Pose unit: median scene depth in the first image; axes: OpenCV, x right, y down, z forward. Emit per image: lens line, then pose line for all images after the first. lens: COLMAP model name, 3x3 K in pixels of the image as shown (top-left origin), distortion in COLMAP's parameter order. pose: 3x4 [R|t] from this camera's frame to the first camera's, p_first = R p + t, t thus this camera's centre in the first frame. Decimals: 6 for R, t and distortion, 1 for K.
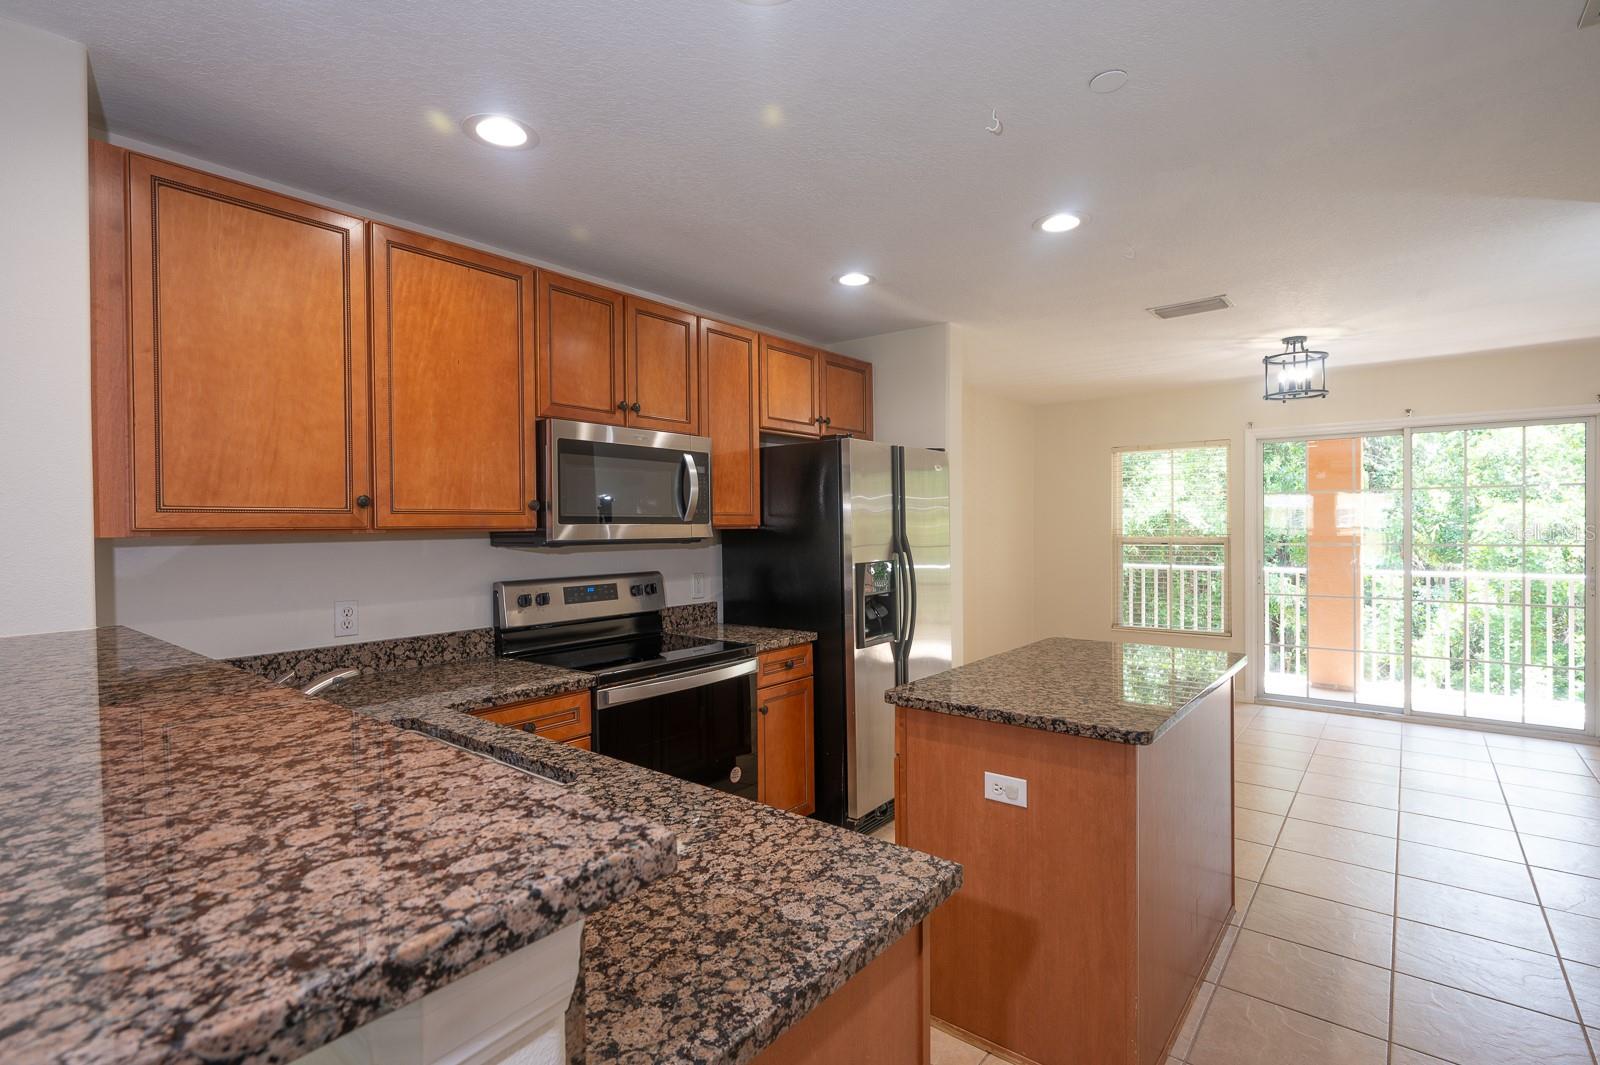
lens RADIAL K [[804.8, 0, 783.9], [0, 804.8, 526.8], [0, 0, 1]] dist [0.002002, 0.000286]
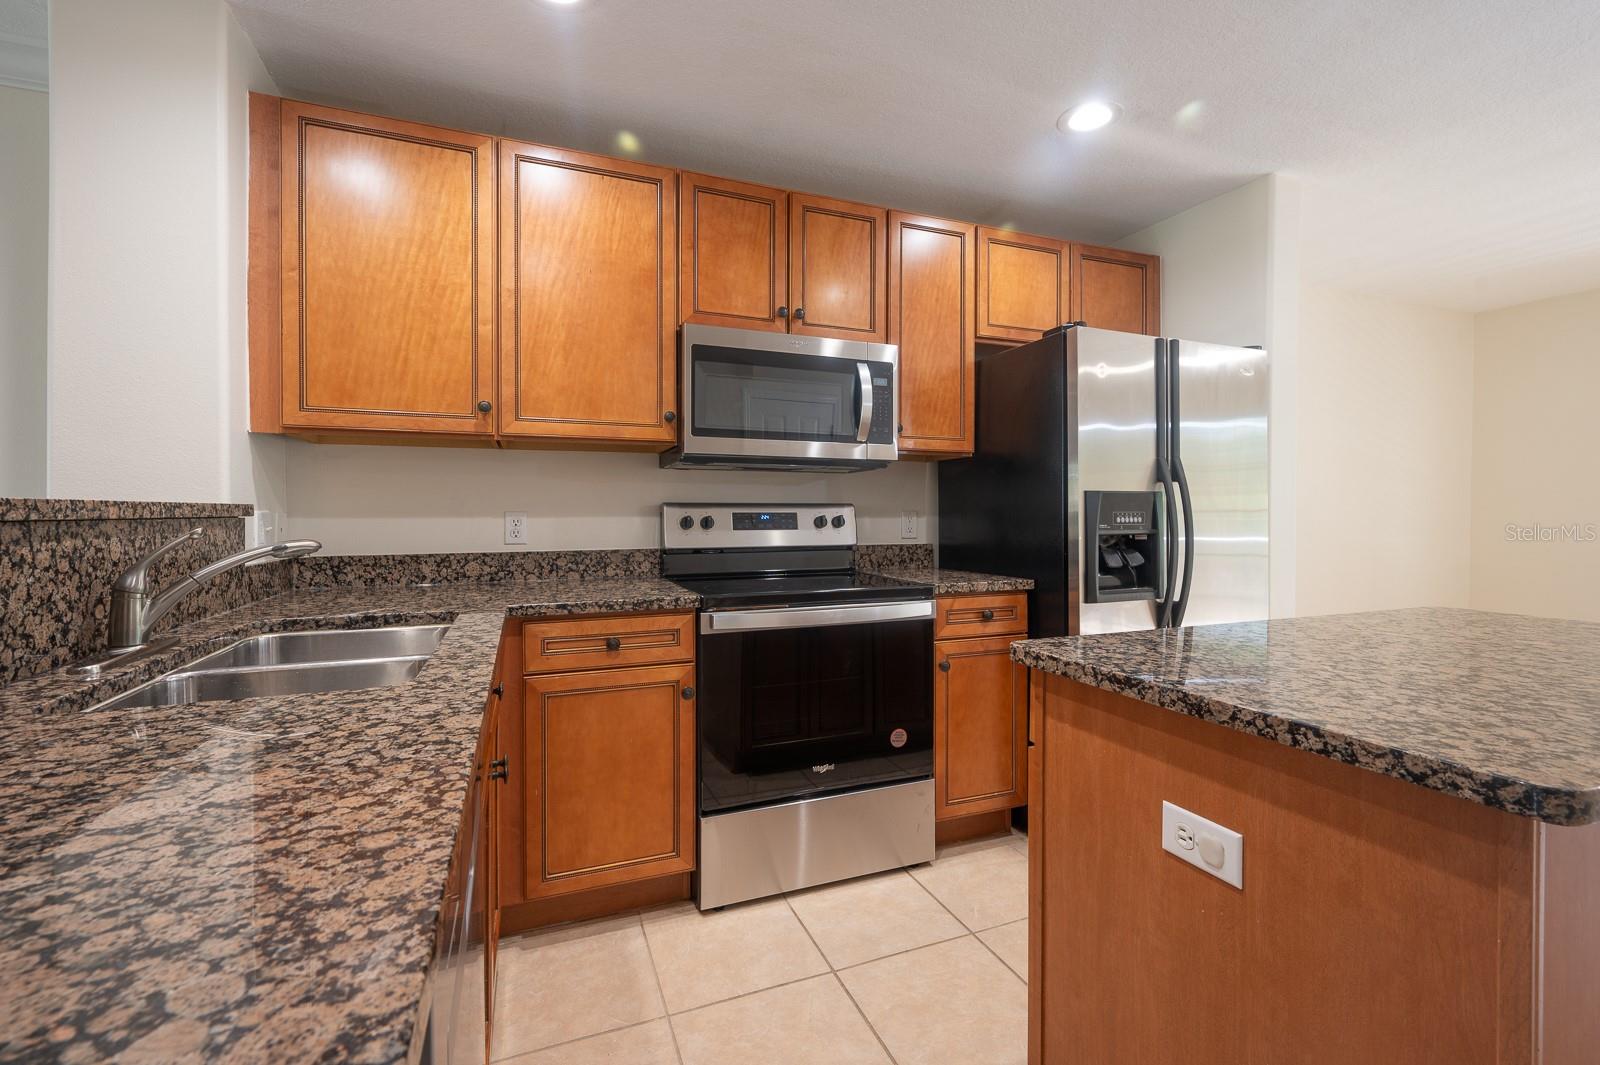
lens RADIAL K [[680.3, 0, 760.6], [0, 680.3, 521.6], [0, 0, 1]] dist [0.001333, 0.000891]
pose [[0.856118, 0.011919, -0.516643, 0.208834], [-0.008041, 0.999920, 0.009743, 0.092246], [0.516718, -0.004187, 0.856146, 0.381229]]
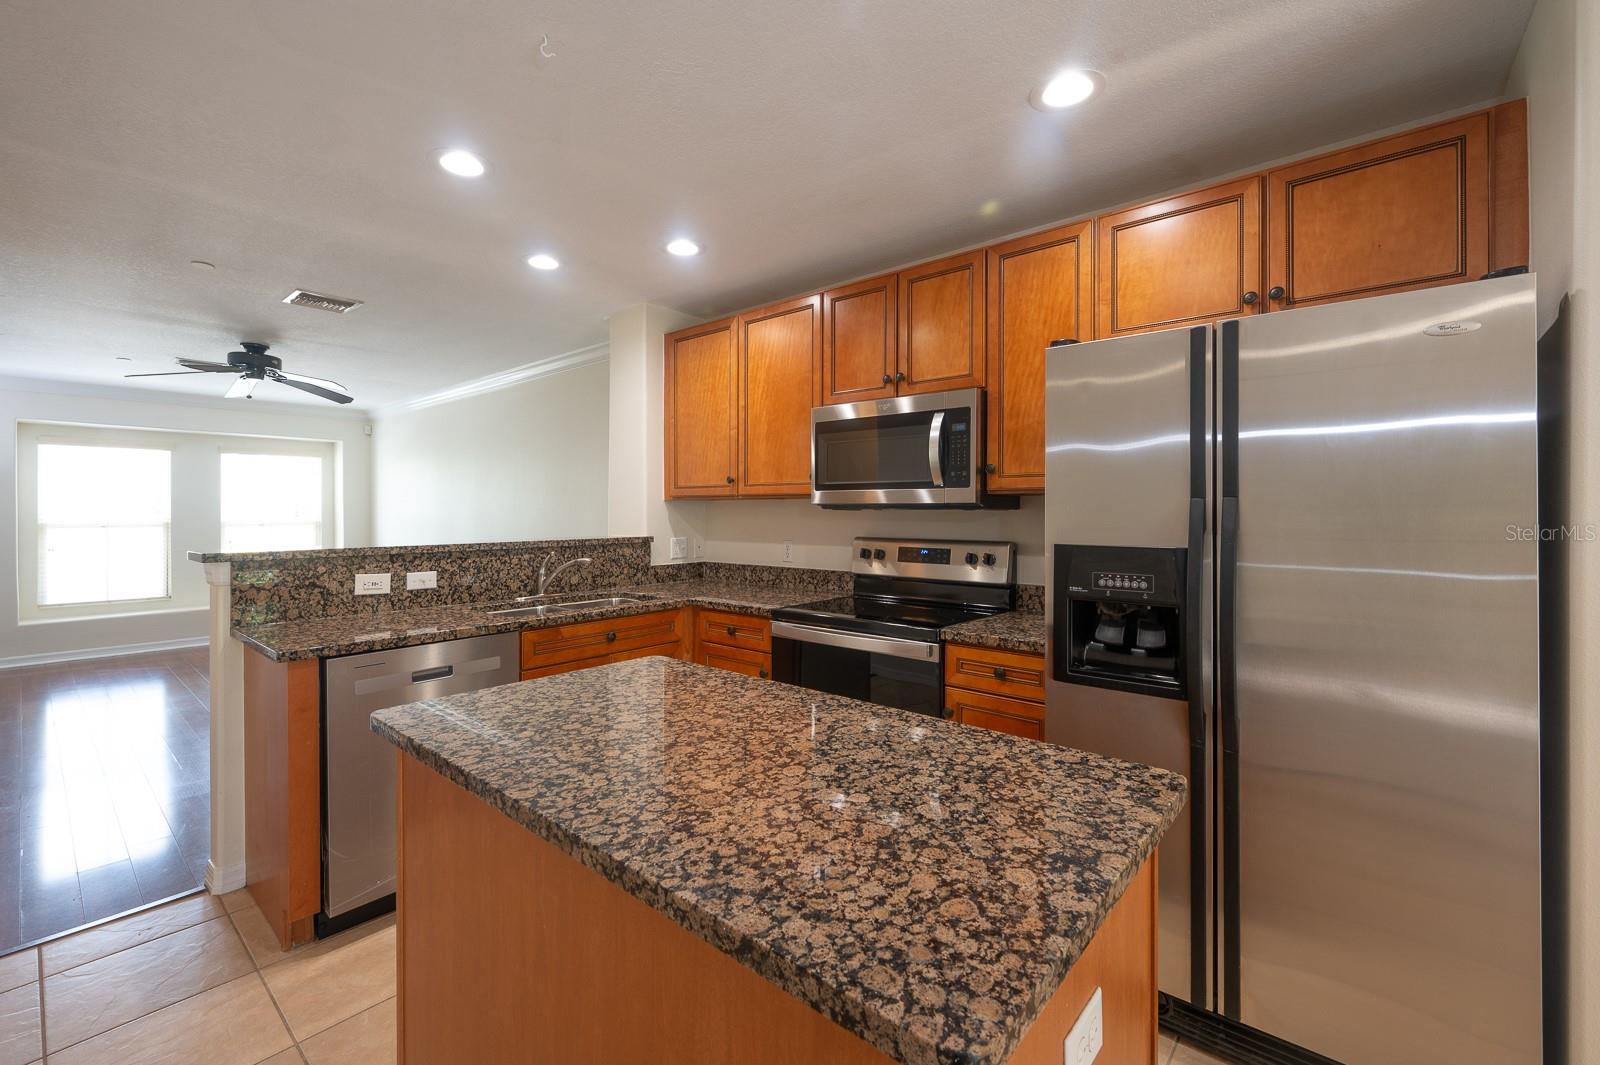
lens RADIAL K [[680.3, 0, 790.5], [0, 680.3, 512.3], [0, 0, 1]] dist [0.001333, 0.000891]
pose [[-0.060179, 0.009266, -0.998145, 0.828437], [-0.001837, 0.999954, 0.009394, 0.020953], [0.998186, 0.002399, -0.060159, 1.076448]]
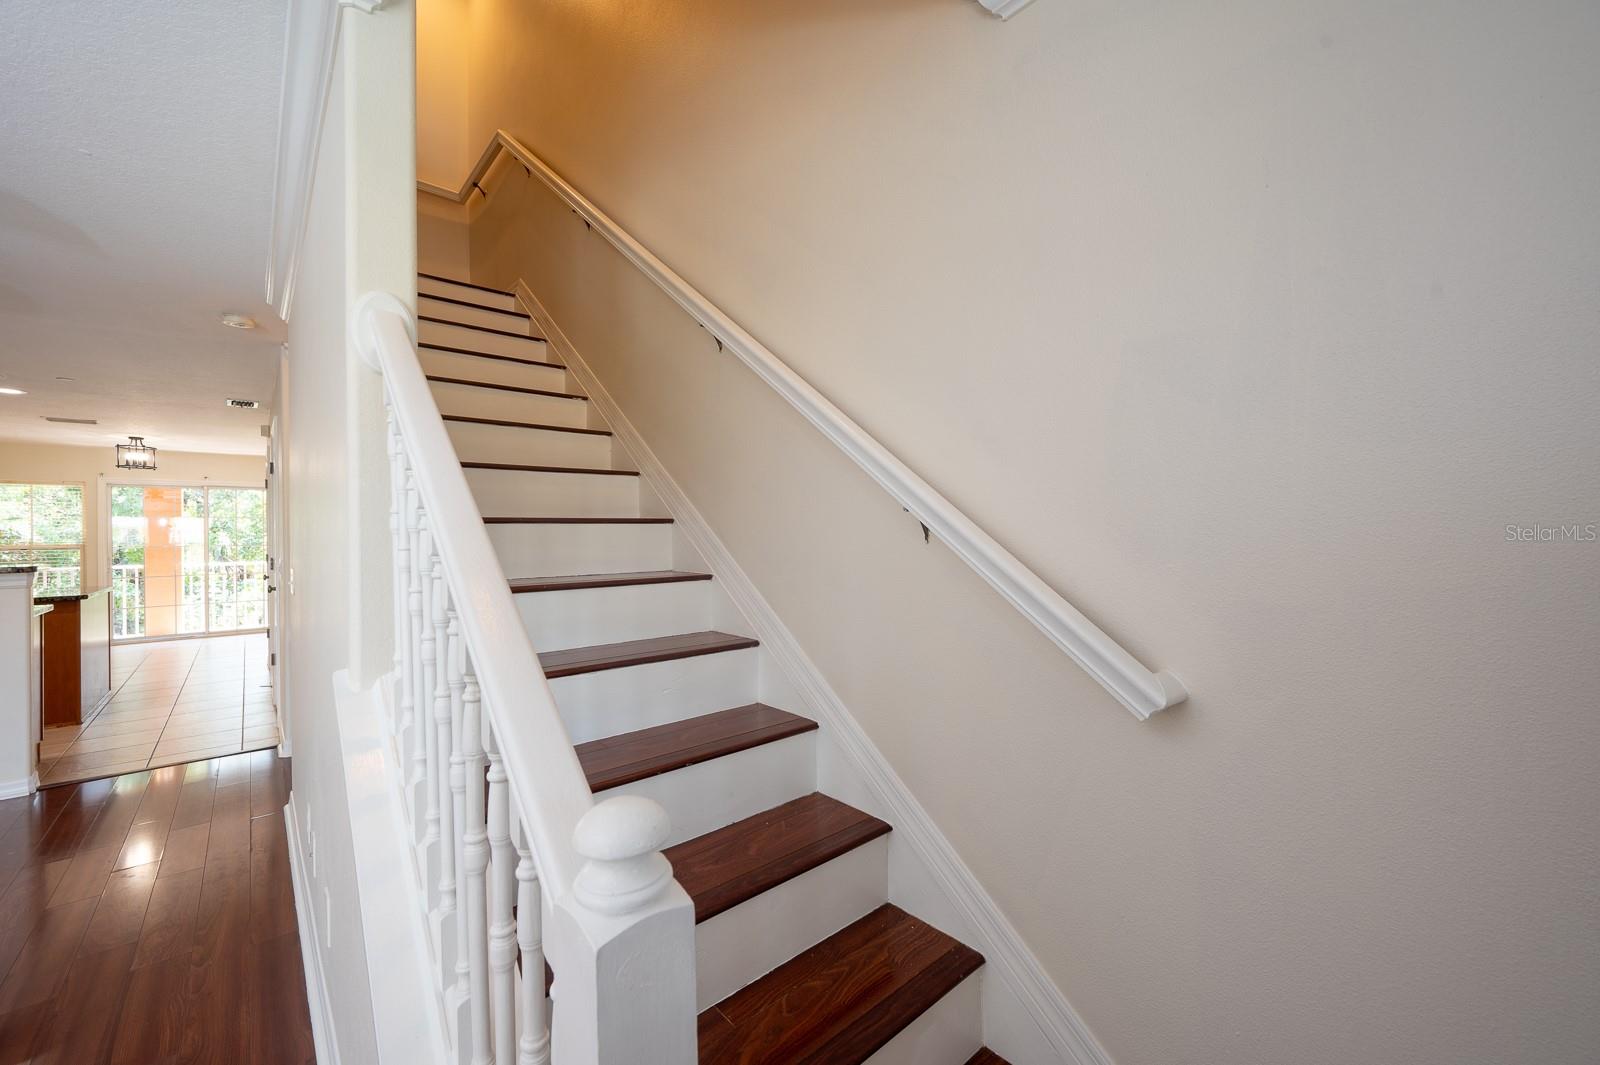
lens RADIAL K [[623.3, 0, 793.8], [0, 623.3, 533.0], [0, 0, 1]] dist [-0.000718, -0.000323]
pose [[0.184872, 0.005009, 0.982750, -0.975375], [0.011556, 0.999907, -0.007270, 0.040911], [-0.982695, 0.012701, 0.184797, -1.484244]]
